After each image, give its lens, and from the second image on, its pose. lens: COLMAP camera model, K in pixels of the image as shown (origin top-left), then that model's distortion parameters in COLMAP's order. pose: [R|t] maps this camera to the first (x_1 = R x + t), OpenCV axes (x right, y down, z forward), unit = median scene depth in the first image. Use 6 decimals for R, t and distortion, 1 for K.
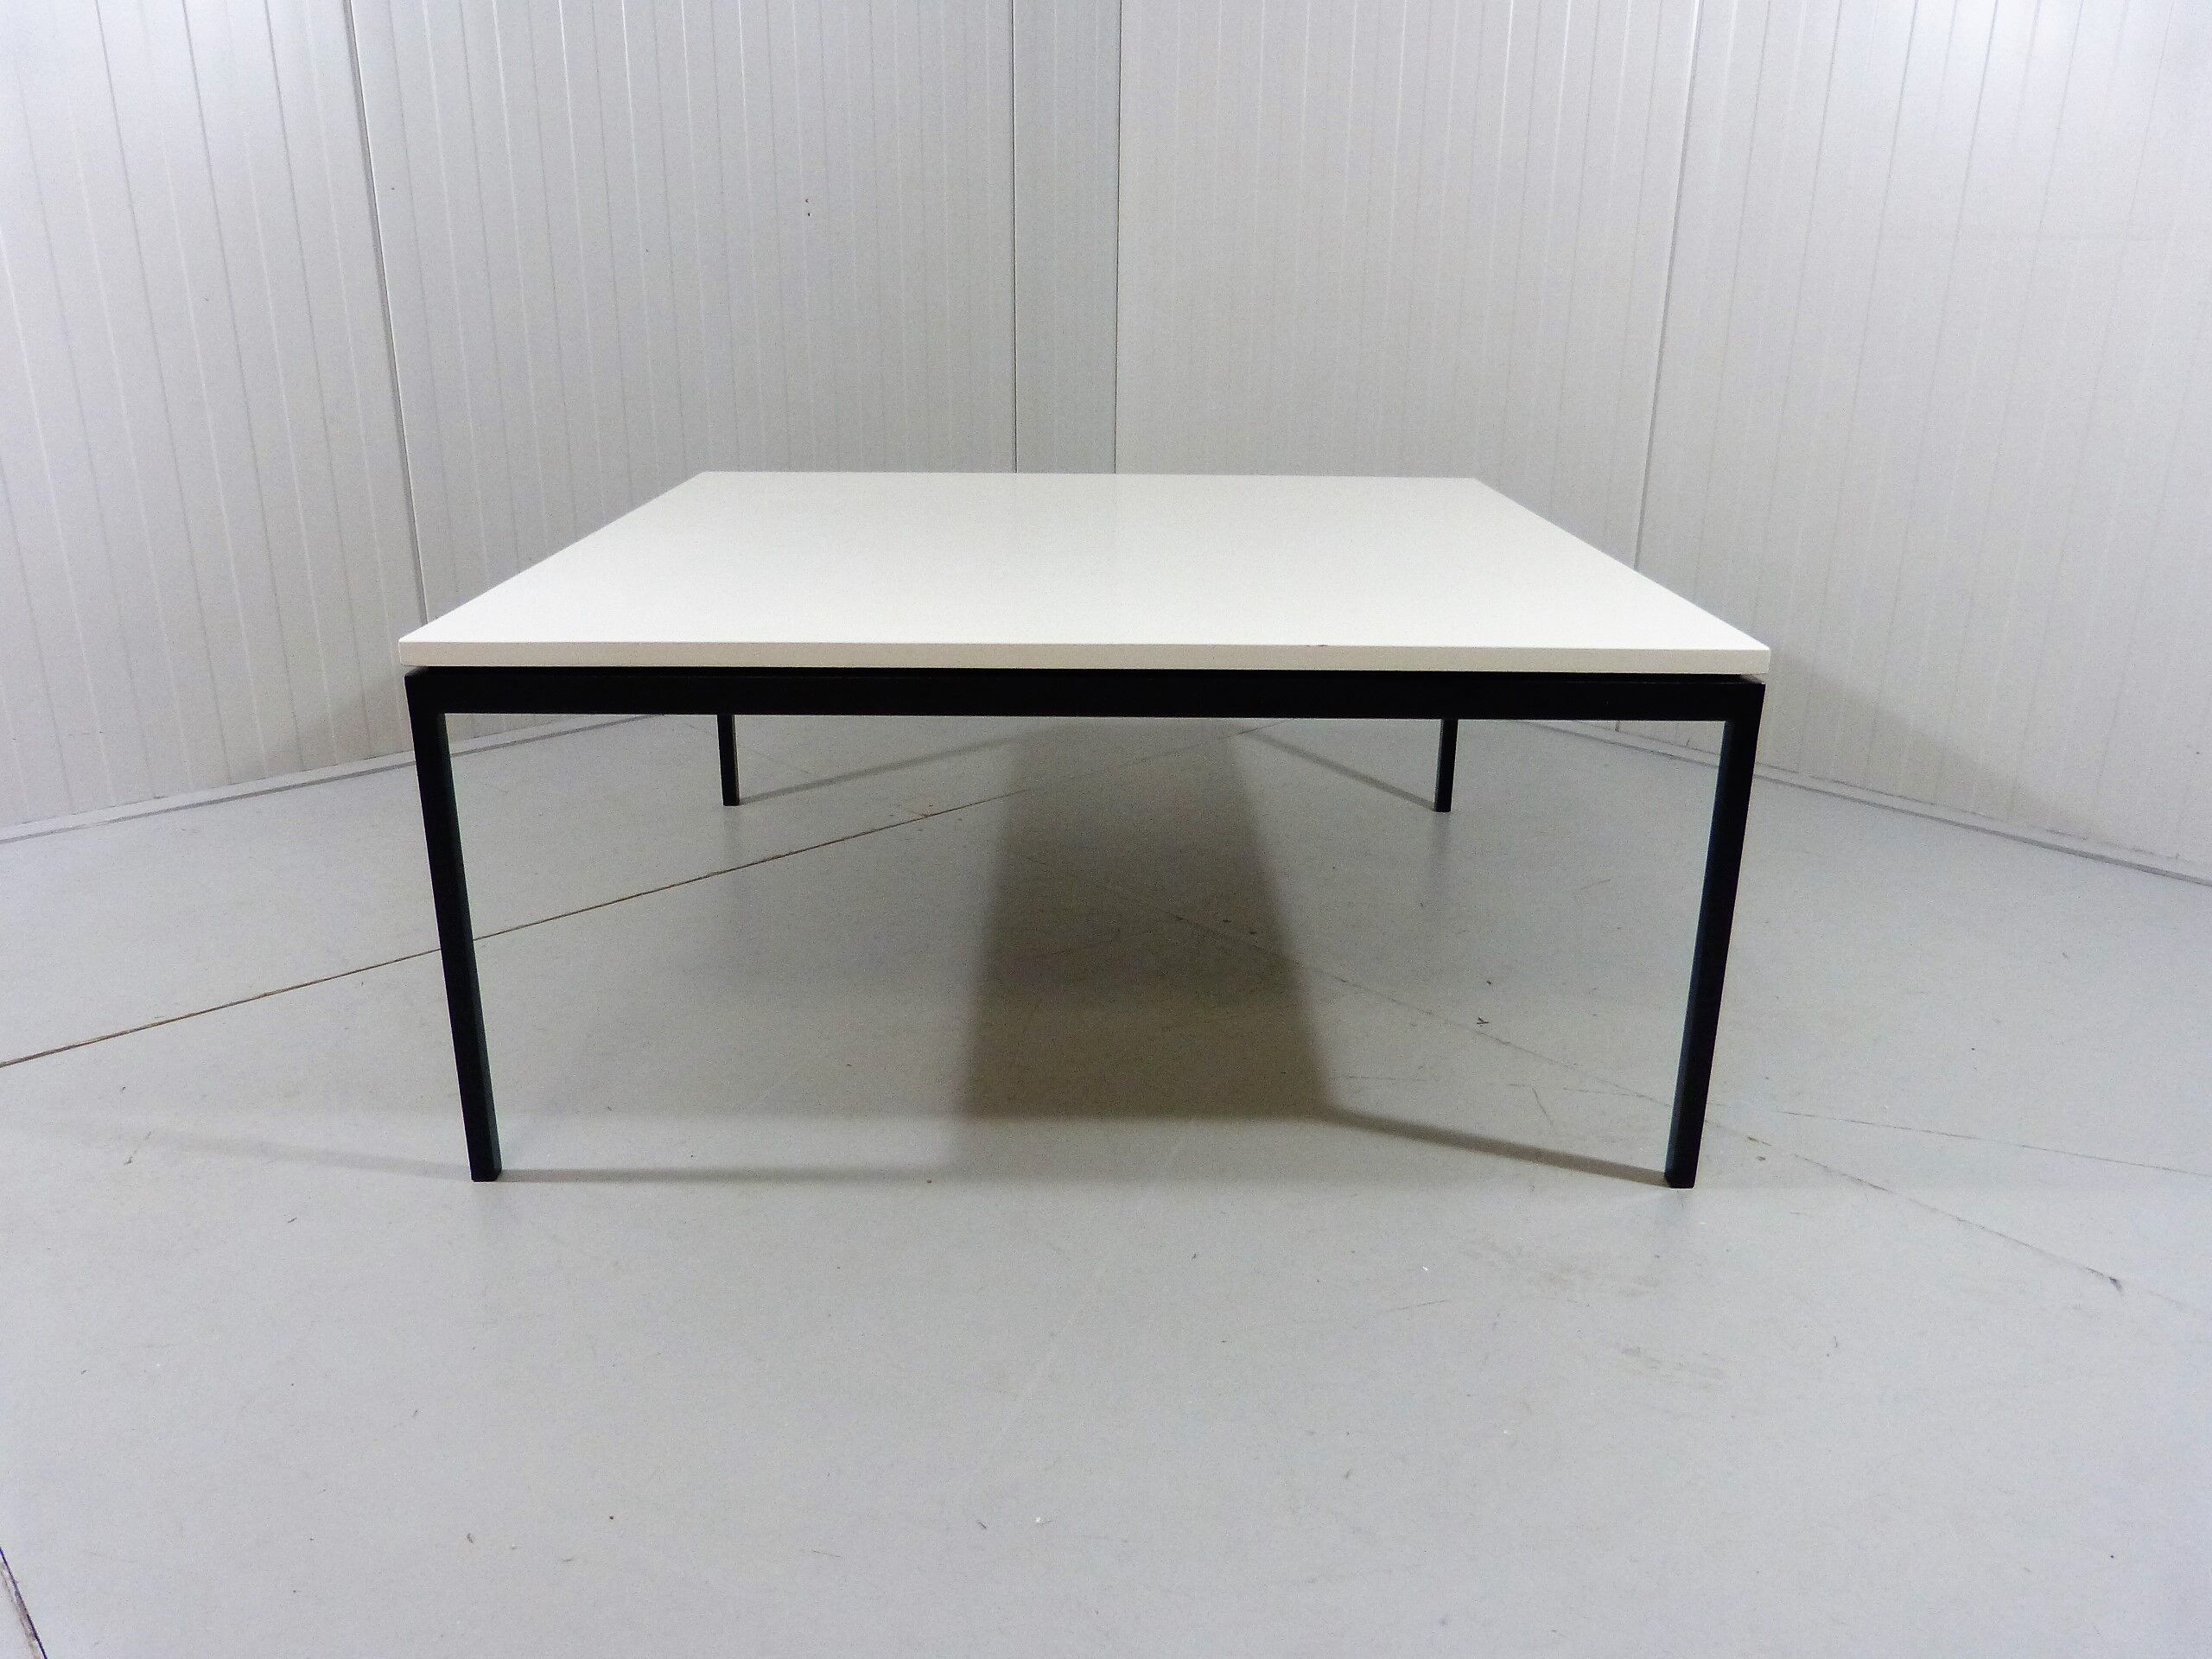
lens RADIAL K [[1644.8, 0, 1098.7], [0, 1644.8, 843.4], [0, 0, 1]] dist [-0.031292, 0.008671]
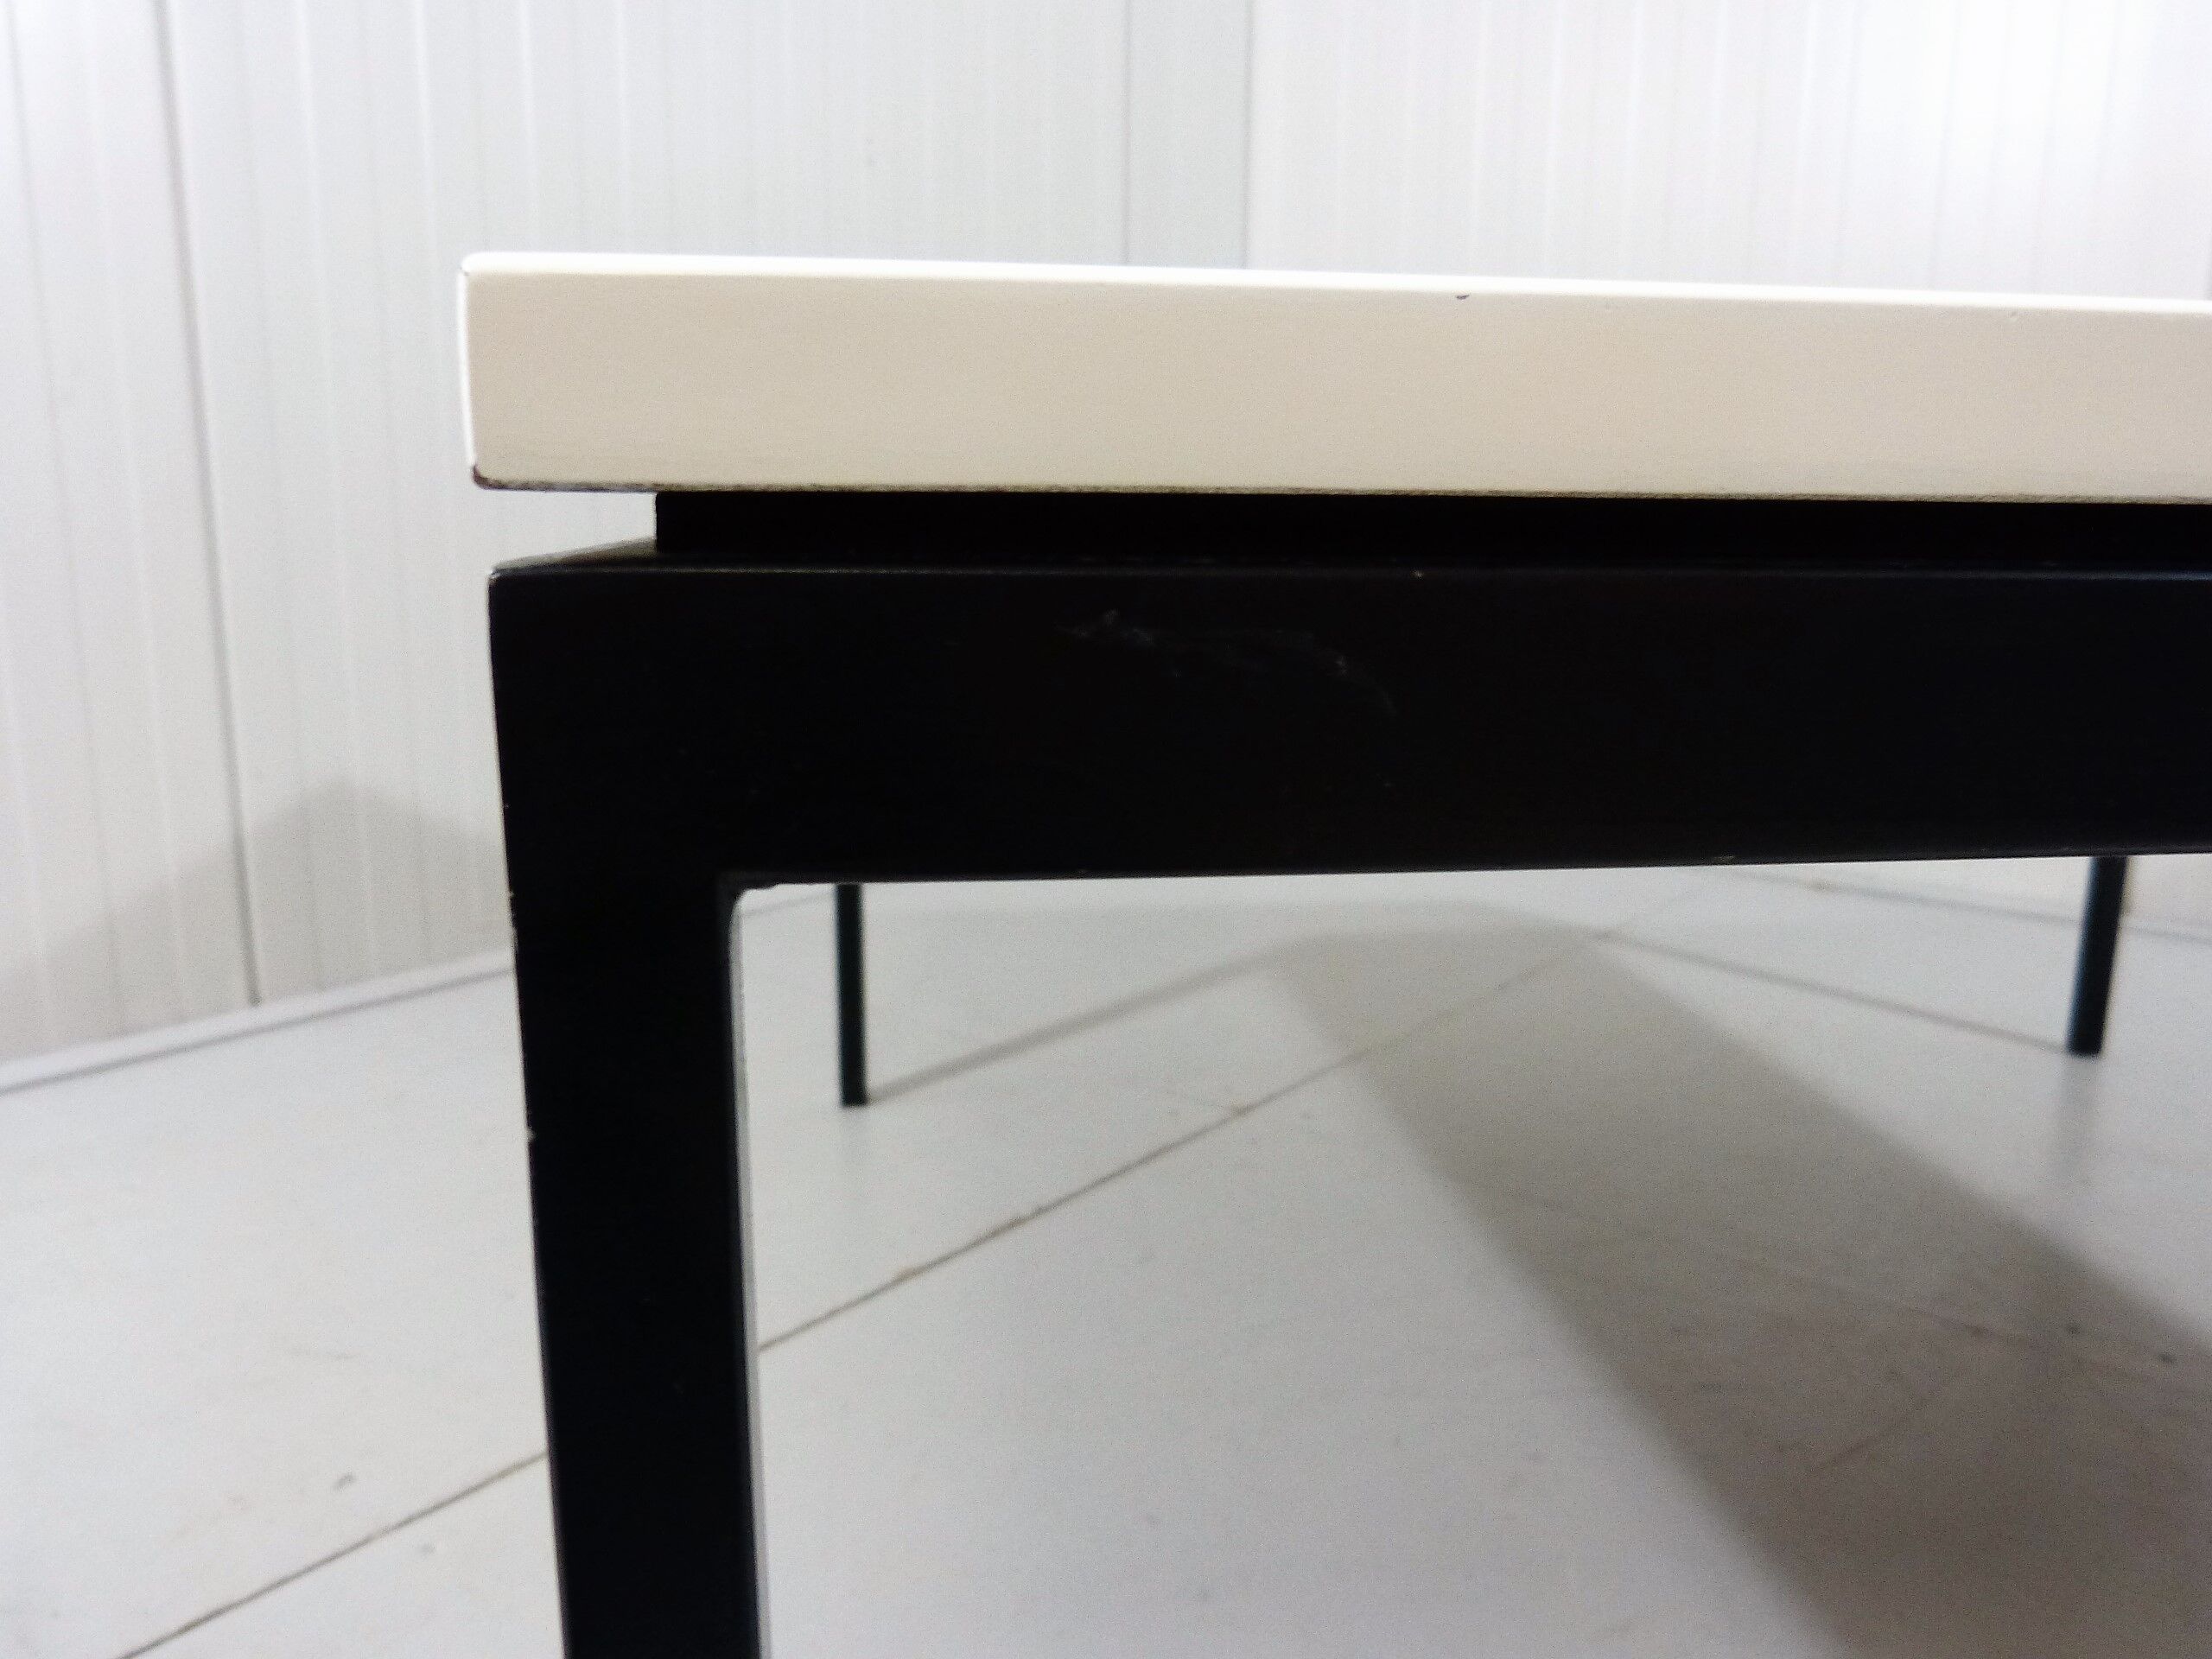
lens RADIAL K [[1644.8, 0, 1098.7], [0, 1644.8, 843.4], [0, 0, 1]] dist [-0.031292, 0.008671]
pose [[0.992269, -0.025607, 0.121432, -0.301335], [0.041153, 0.991010, -0.127301, -0.052718], [-0.117081, 0.131314, 0.984403, 0.679127]]
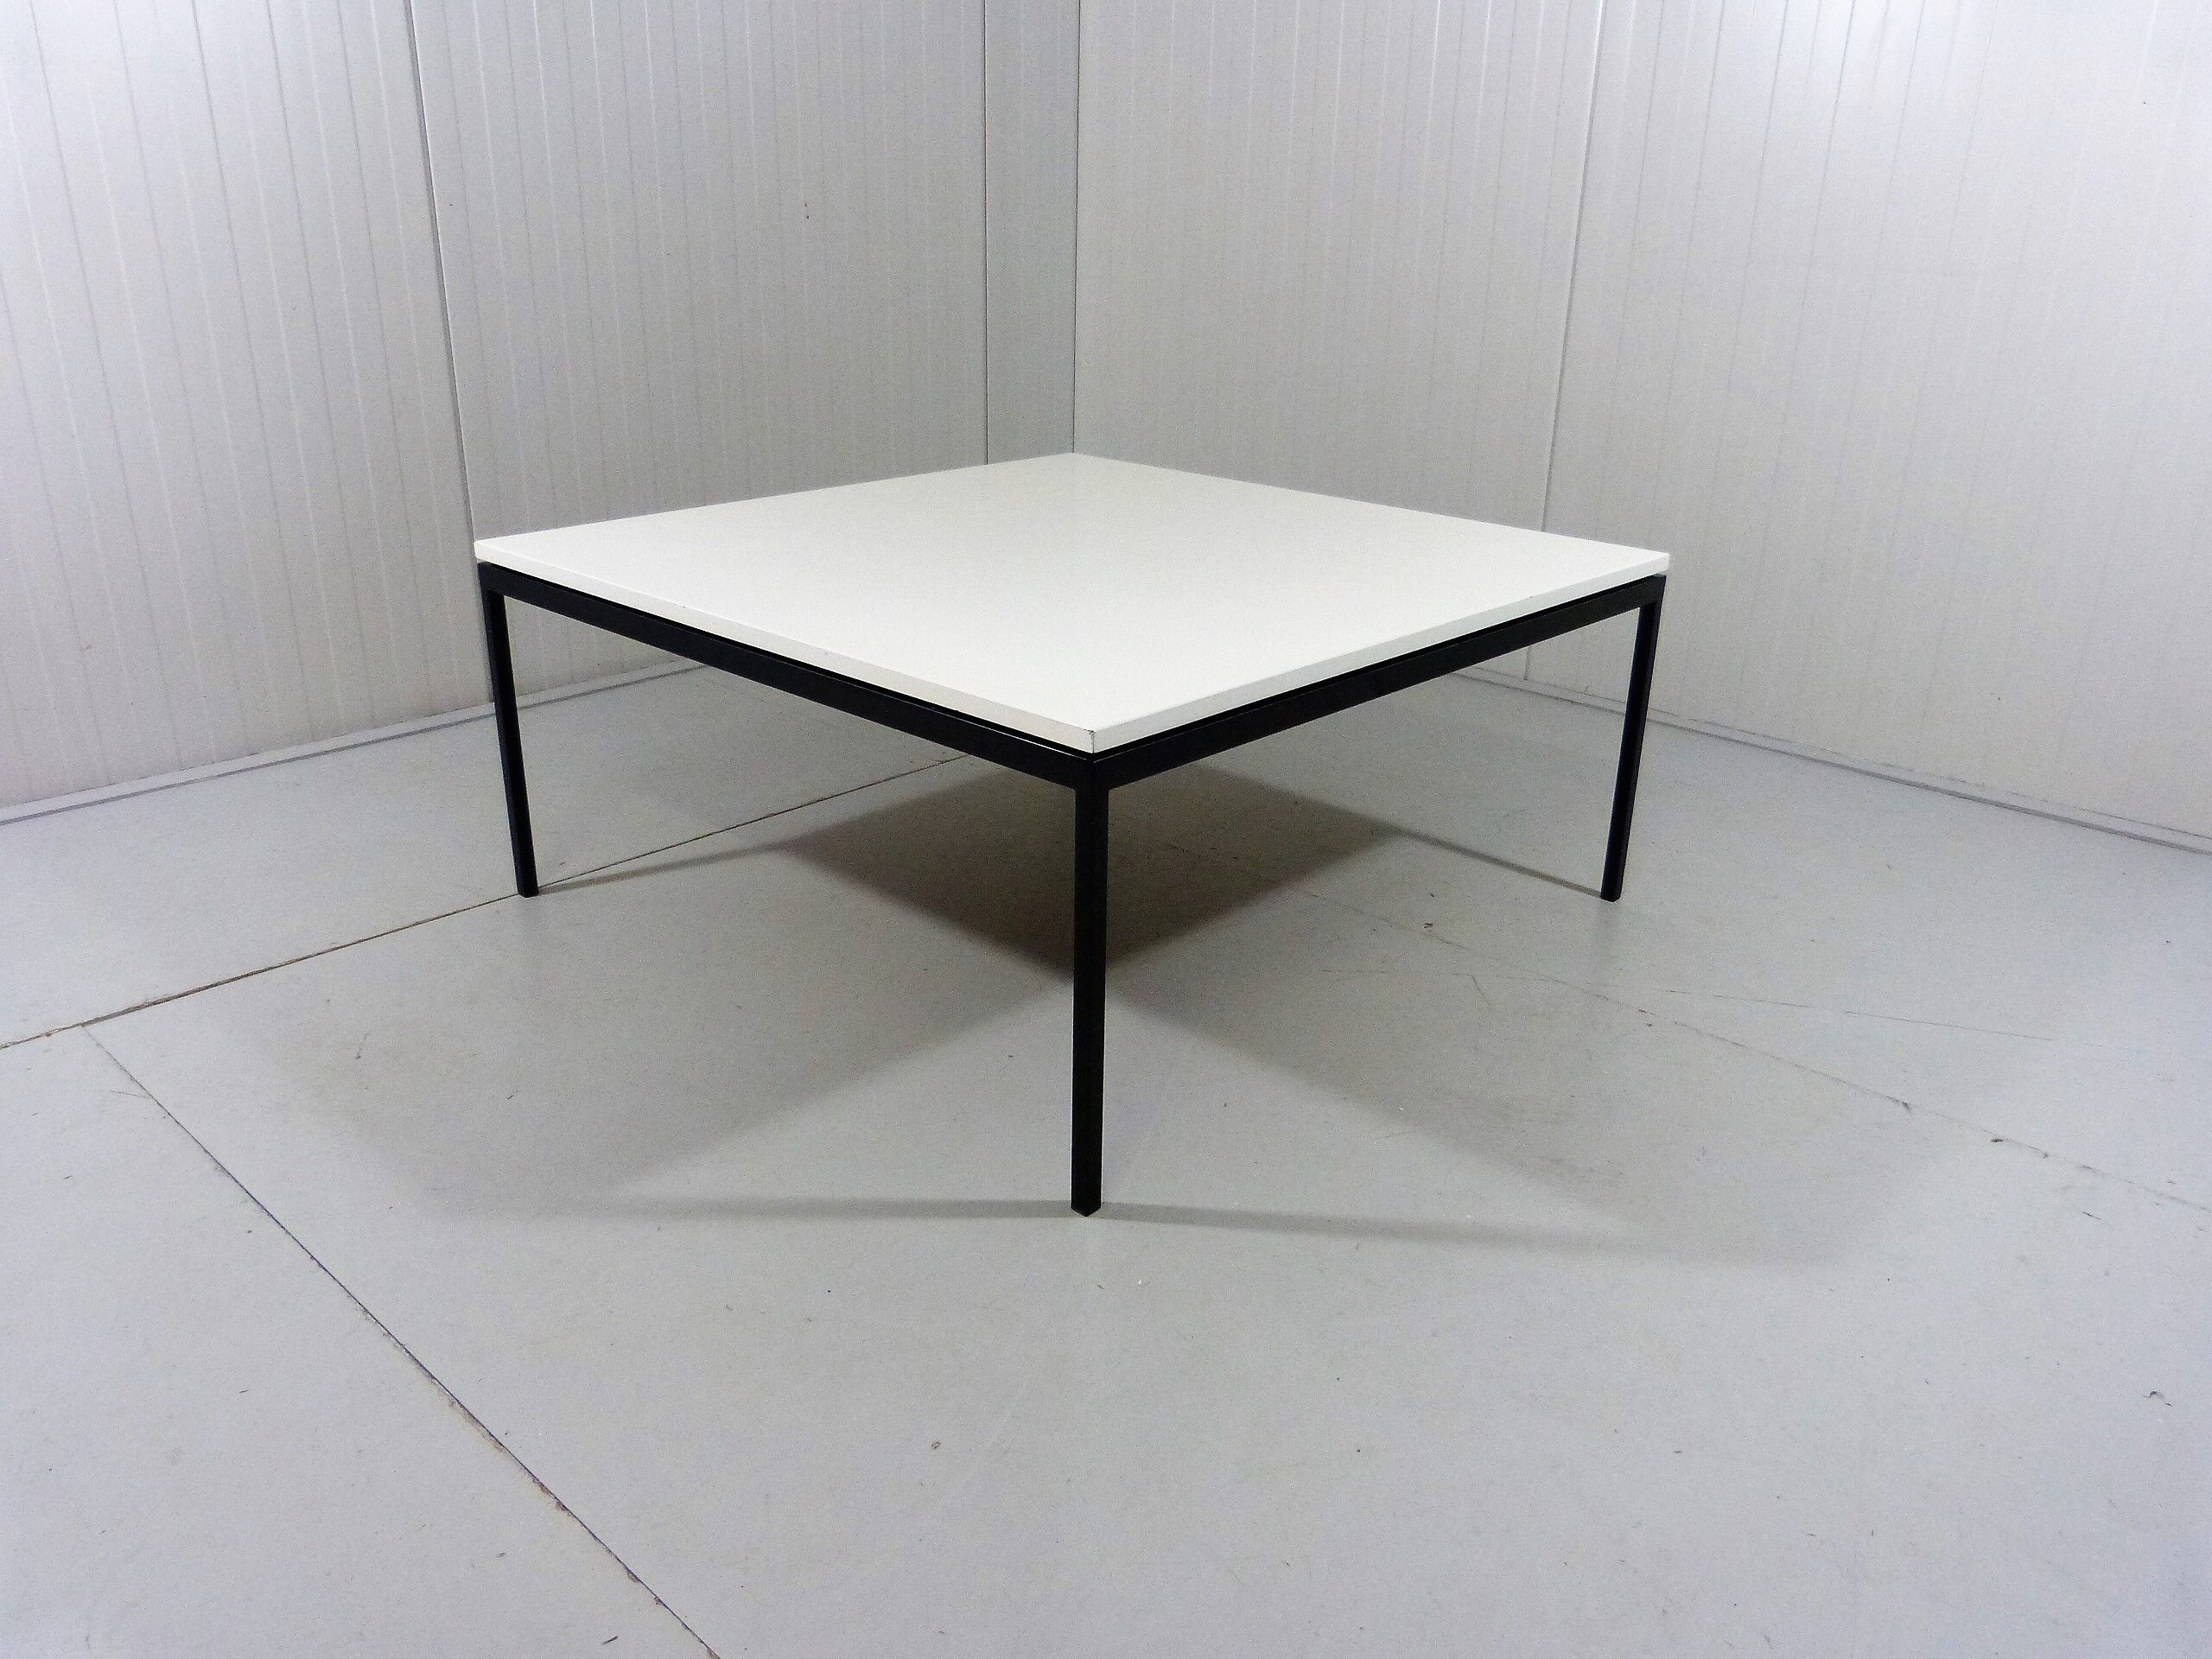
lens RADIAL K [[1643.6, 0, 1106.5], [0, 1643.6, 840.0], [0, 0, 1]] dist [-0.038021, -0.002527]
pose [[0.997738, -0.015127, 0.065499, -0.093725], [0.012484, 0.999099, 0.040573, -0.010086], [-0.066053, -0.039664, 0.997027, -0.226618]]
